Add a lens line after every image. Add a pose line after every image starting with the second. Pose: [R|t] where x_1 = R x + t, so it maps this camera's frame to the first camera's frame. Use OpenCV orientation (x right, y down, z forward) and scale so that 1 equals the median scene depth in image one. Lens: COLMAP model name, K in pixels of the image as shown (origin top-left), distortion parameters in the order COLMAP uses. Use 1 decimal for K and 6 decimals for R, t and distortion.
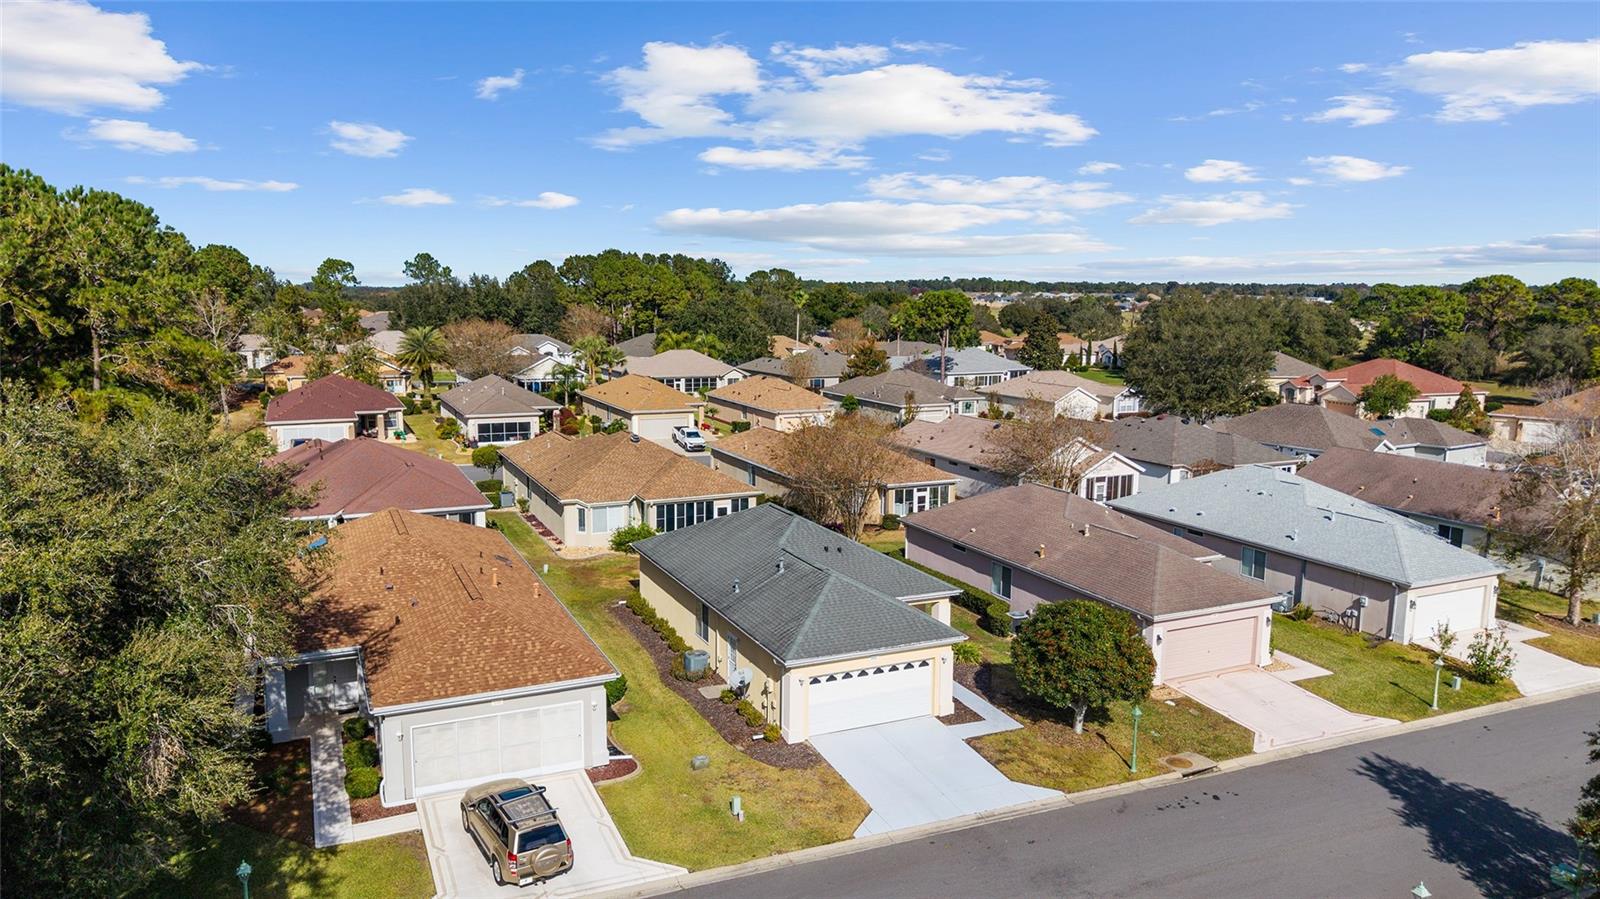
lens RADIAL K [[1072.3, 0, 800.0], [0, 1072.3, 449.5], [0, 0, 1]] dist [0.047666, -0.076499]
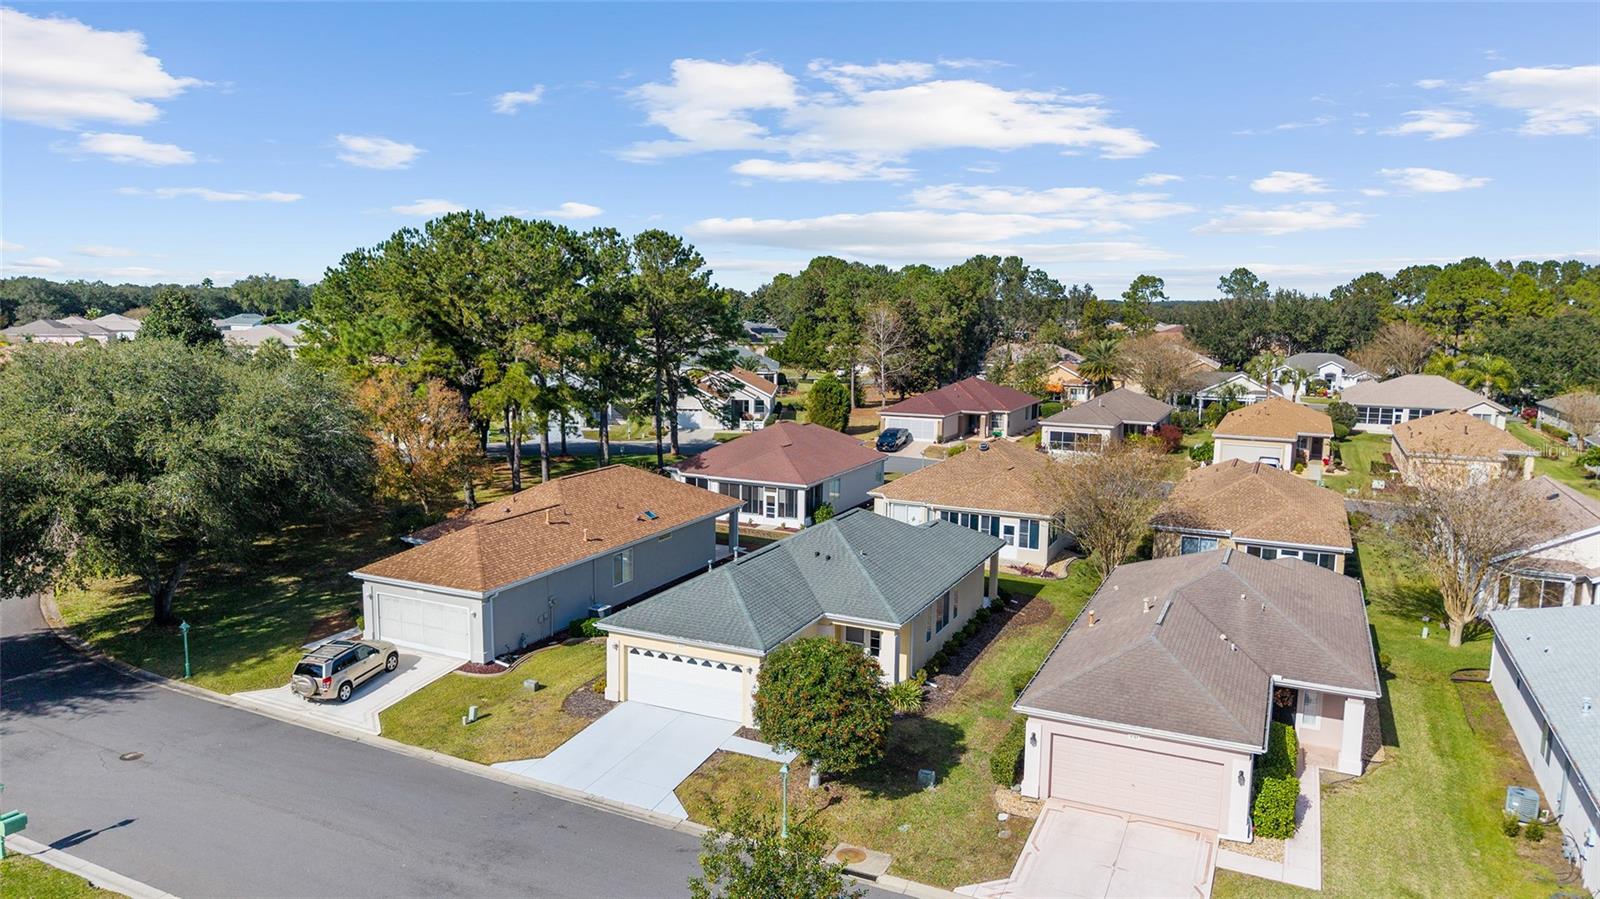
lens RADIAL K [[1065.4, 0, 800.0], [0, 1065.4, 449.5], [0, 0, 1]] dist [0.054280, -0.069501]
pose [[0.638189, 0.106580, -0.762467, 0.663585], [-0.117837, 0.992224, 0.040066, -0.037250], [0.760809, 0.064277, 0.645785, 0.292805]]
